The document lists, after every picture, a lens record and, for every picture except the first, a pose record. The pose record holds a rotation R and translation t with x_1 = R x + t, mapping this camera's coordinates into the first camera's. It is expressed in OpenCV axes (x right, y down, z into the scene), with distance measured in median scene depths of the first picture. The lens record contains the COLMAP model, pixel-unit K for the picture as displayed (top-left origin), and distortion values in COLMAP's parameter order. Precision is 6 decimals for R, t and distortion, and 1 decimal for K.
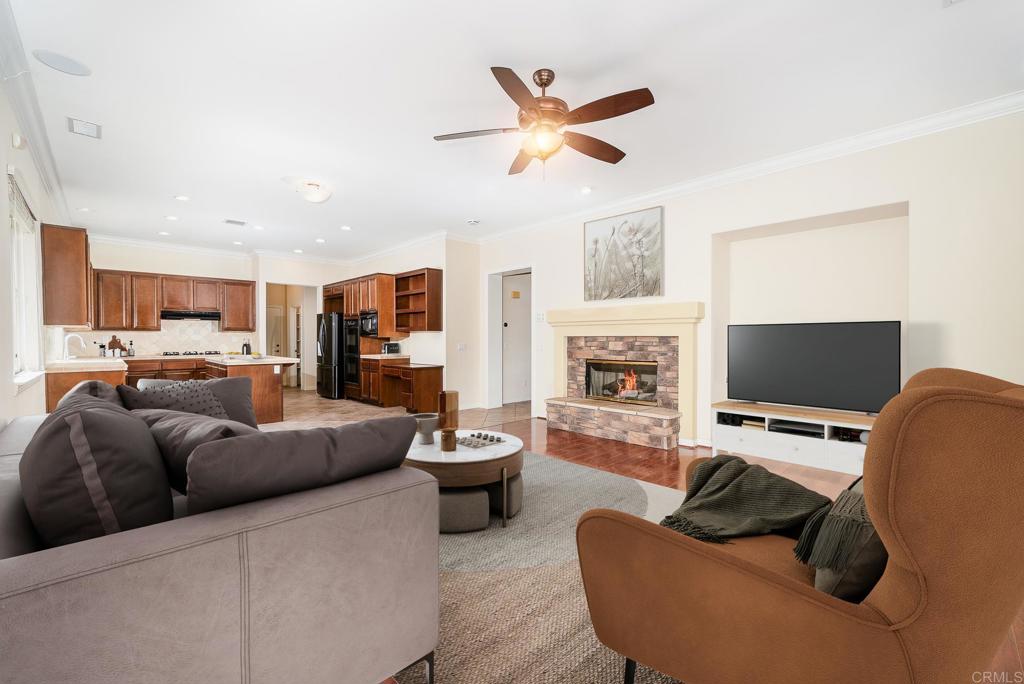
lens RADIAL K [[413.9, 0, 513.7], [0, 413.9, 345.6], [0, 0, 1]] dist [-0.003397, -0.000148]
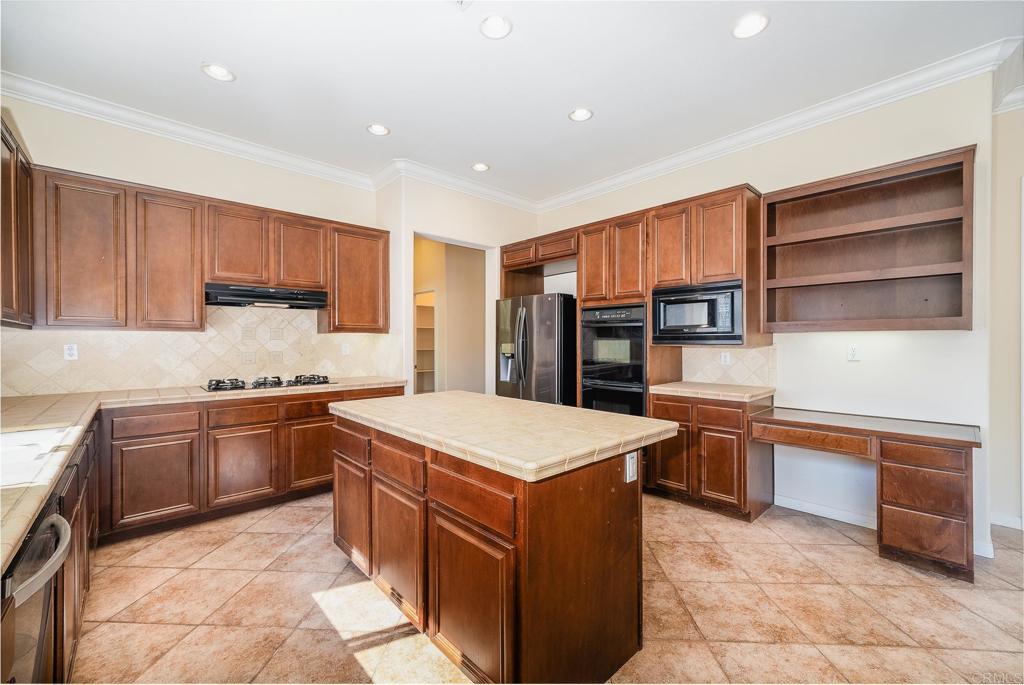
lens RADIAL K [[407.4, 0, 503.7], [0, 407.4, 341.8], [0, 0, 1]] dist [-0.000248, 0.000043]
pose [[0.999686, -0.001439, -0.025035, -0.927768], [0.001107, 0.999911, -0.013310, -0.033624], [0.025052, 0.013278, 0.999598, 1.020611]]
